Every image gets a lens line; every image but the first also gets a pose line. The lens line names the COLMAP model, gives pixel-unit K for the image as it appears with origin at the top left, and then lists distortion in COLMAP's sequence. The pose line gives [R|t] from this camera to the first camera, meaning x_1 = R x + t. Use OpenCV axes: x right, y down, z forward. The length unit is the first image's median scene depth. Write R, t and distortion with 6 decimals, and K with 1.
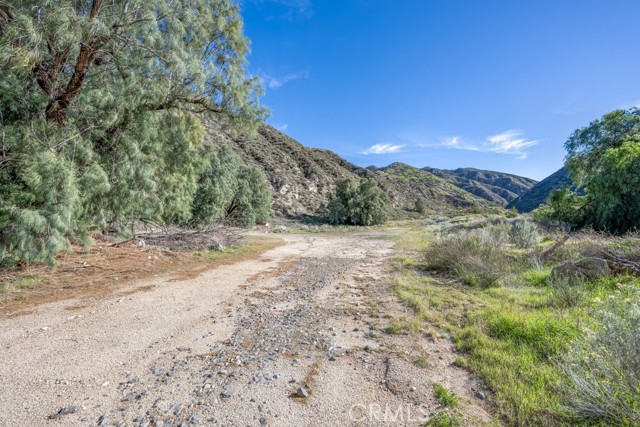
lens RADIAL K [[255.0, 0, 319.0], [0, 255.0, 216.0], [0, 0, 1]] dist [-0.001021, 0.000741]
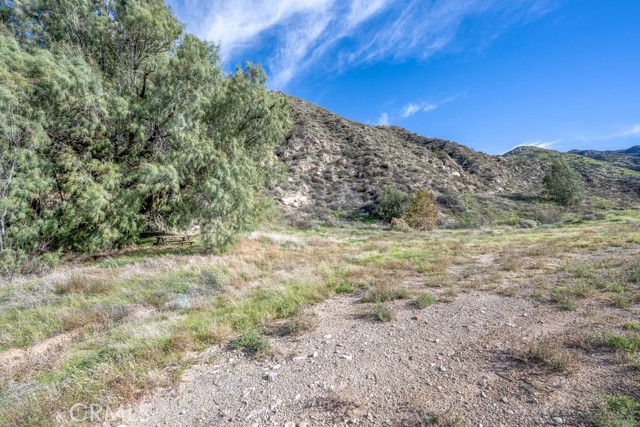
lens RADIAL K [[255.0, 0, 319.0], [0, 255.0, 216.0], [0, 0, 1]] dist [-0.001021, 0.000741]
pose [[0.925805, -0.019538, -0.377496, 0.266180], [0.014295, 0.999759, -0.016688, 0.004109], [0.377731, 0.010054, 0.925861, 0.669280]]
